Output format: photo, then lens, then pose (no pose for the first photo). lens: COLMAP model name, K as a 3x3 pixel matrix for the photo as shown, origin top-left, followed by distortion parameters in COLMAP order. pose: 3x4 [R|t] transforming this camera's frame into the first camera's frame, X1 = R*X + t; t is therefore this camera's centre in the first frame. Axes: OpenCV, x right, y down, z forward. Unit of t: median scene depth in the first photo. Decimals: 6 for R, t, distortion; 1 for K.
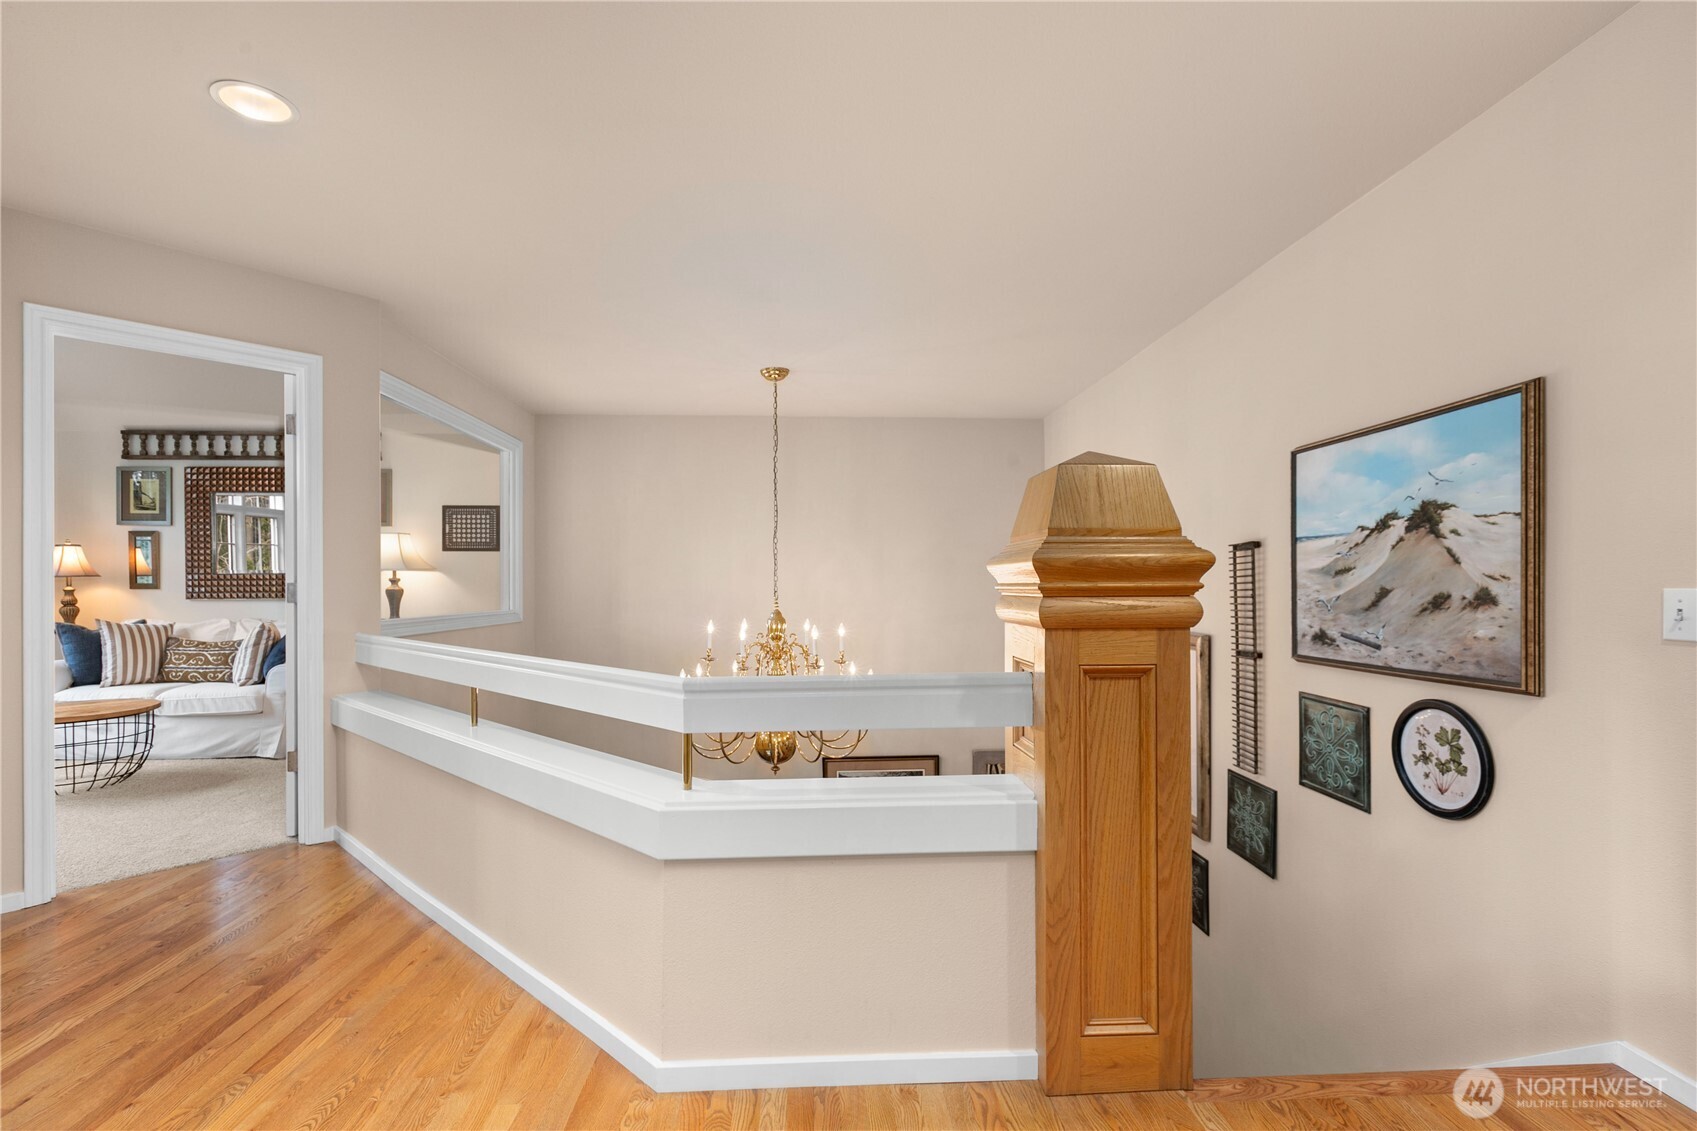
lens RADIAL K [[768.0, 0, 846.7], [0, 768.0, 579.1], [0, 0, 1]] dist [-0.001156, -0.000959]
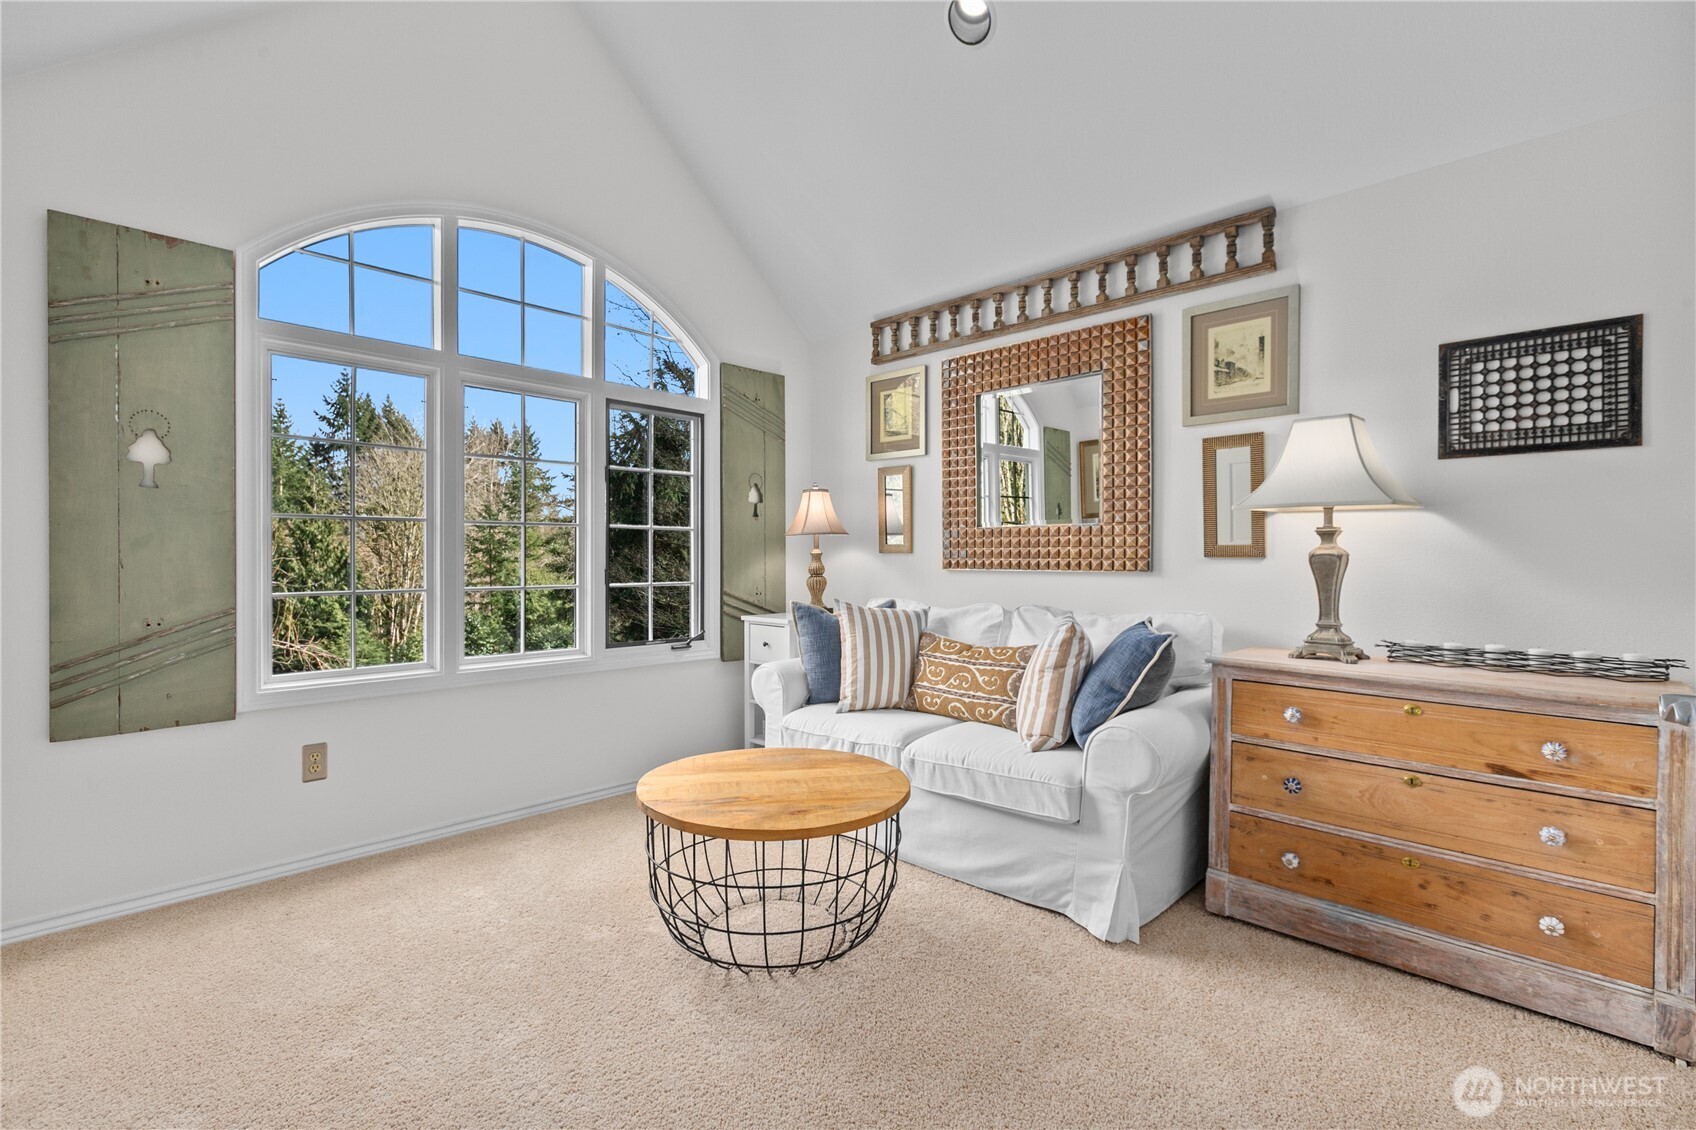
lens RADIAL K [[774.2, 0, 845.8], [0, 774.2, 591.4], [0, 0, 1]] dist [0.002273, -0.000858]
pose [[0.681241, 0.036514, -0.731148, -0.482490], [-0.001274, 0.998813, 0.048694, 0.014437], [0.732058, -0.032241, 0.680479, 0.544150]]
